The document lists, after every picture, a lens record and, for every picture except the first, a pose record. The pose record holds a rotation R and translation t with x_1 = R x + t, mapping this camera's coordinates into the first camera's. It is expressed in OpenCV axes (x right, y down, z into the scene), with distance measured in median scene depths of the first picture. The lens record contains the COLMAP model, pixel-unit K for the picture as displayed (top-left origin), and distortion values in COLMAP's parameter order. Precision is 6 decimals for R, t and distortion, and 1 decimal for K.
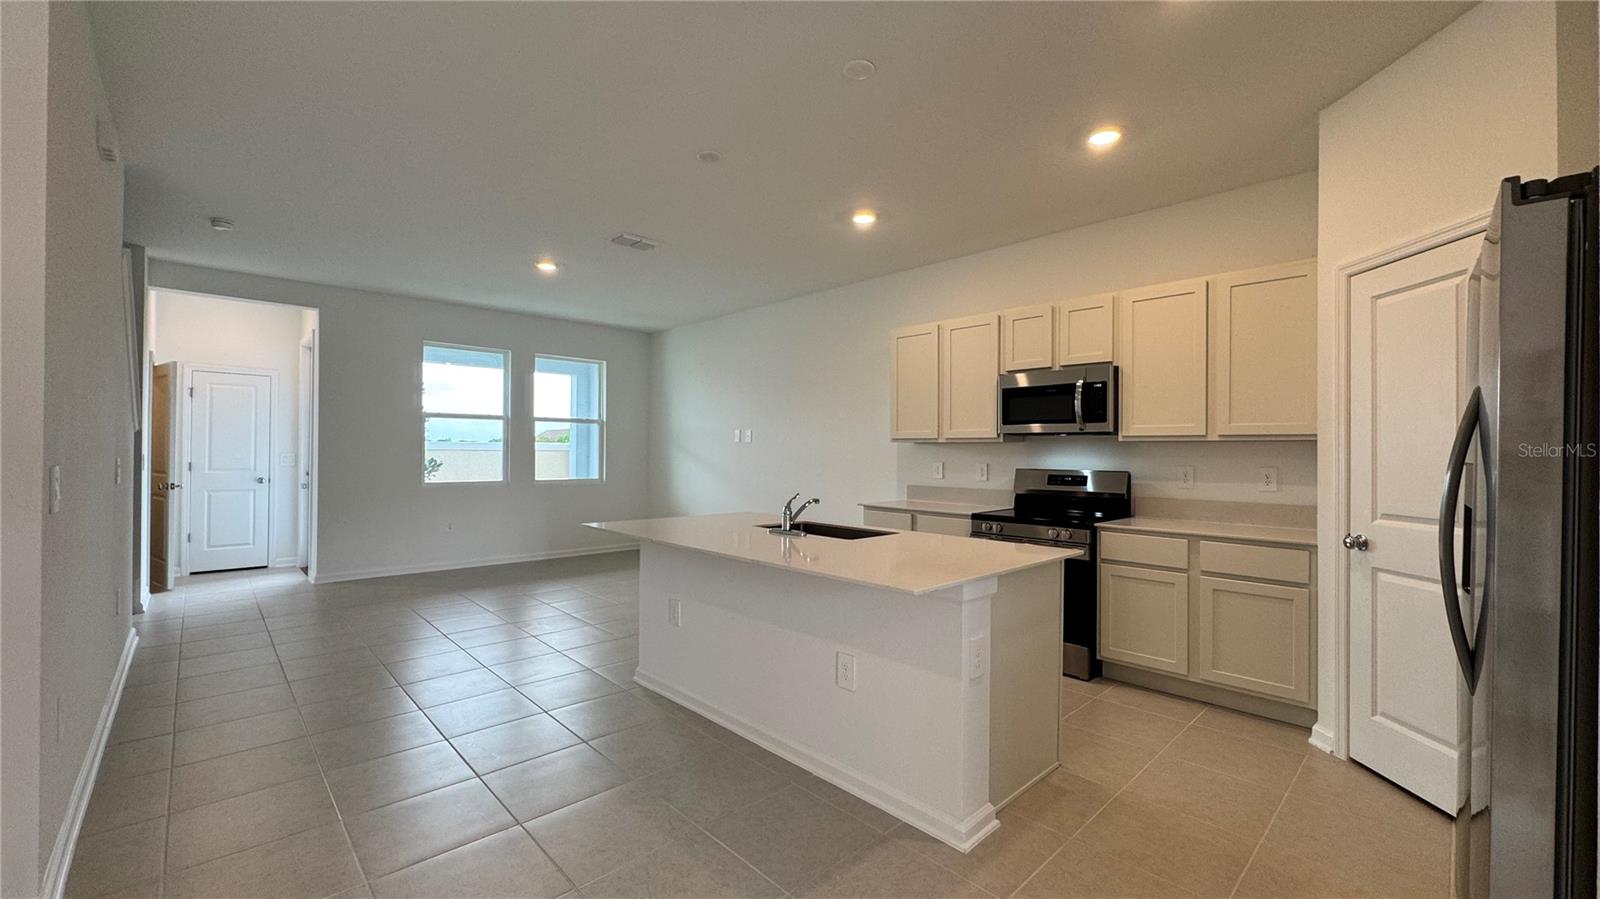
lens RADIAL K [[638.2, 0, 789.8], [0, 638.2, 448.0], [0, 0, 1]] dist [0.021187, 0.000171]
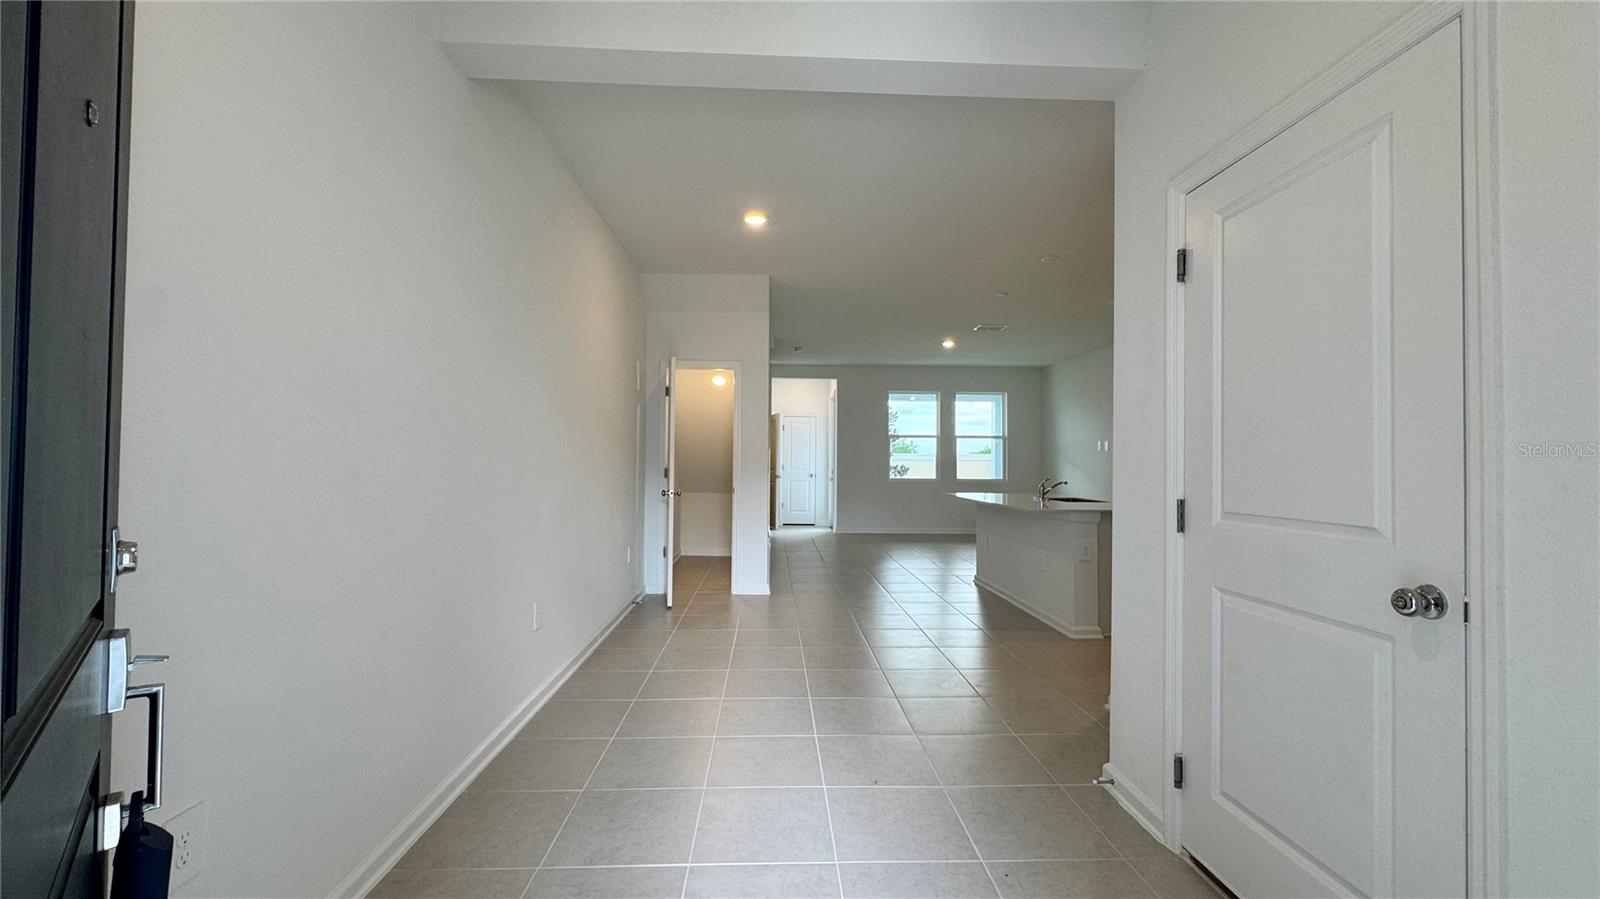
lens RADIAL K [[638.2, 0, 789.8], [0, 638.2, 448.0], [0, 0, 1]] dist [0.021187, 0.000171]
pose [[0.758009, -0.013354, -0.652108, 0.271646], [0.000437, 0.999801, -0.019966, 0.009543], [0.652244, 0.014850, 0.757863, -0.356376]]
